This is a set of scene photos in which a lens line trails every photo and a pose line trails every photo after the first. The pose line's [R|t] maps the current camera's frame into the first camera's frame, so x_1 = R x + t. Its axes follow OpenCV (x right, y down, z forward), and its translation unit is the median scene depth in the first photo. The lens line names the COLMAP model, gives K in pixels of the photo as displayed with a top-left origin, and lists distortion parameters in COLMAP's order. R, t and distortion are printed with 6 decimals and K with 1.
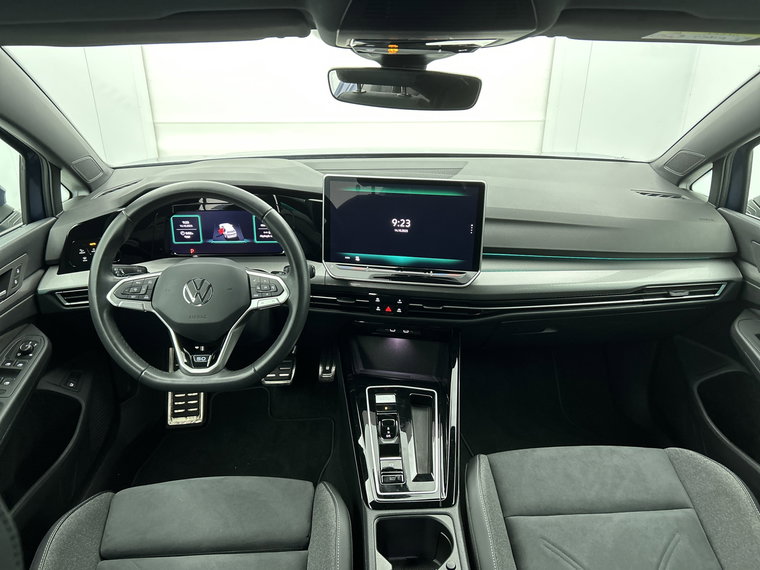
lens RADIAL K [[570.6, 0, 390.9], [0, 570.6, 285.4], [0, 0, 1]] dist [0.000607, -0.004330]
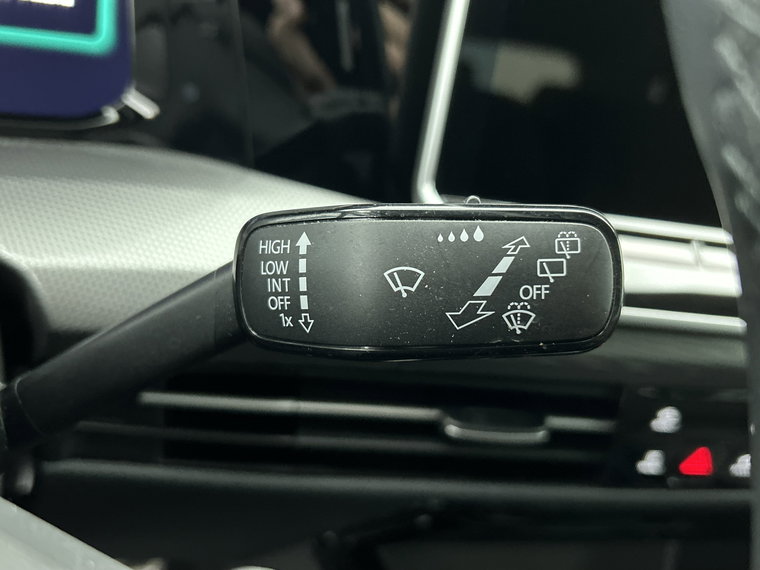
lens RADIAL K [[761.8, 0, 380.0], [0, 761.8, 285.0], [0, 0, 1]] dist [0.003371, 0.001824]
pose [[0.931204, 0.012011, 0.364301, -0.209157], [-0.030330, 0.998544, 0.044607, -0.027241], [-0.363235, -0.052587, 0.930212, 0.845772]]
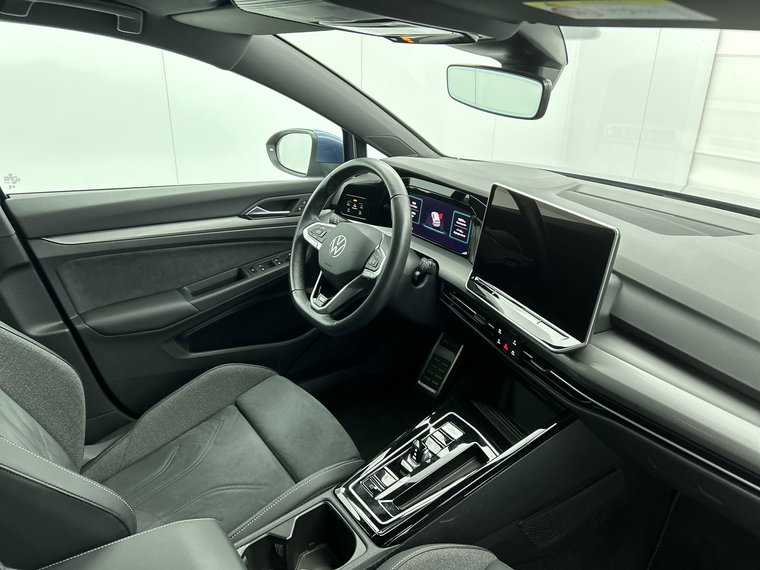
lens RADIAL K [[575.6, 0, 380.0], [0, 575.6, 285.0], [0, 0, 1]] dist [0.024276, -0.009111]
pose [[0.511779, 0.331168, -0.792723, 0.596860], [-0.374077, 0.916555, 0.141397, -0.102506], [0.773401, 0.224175, 0.592956, 0.321423]]
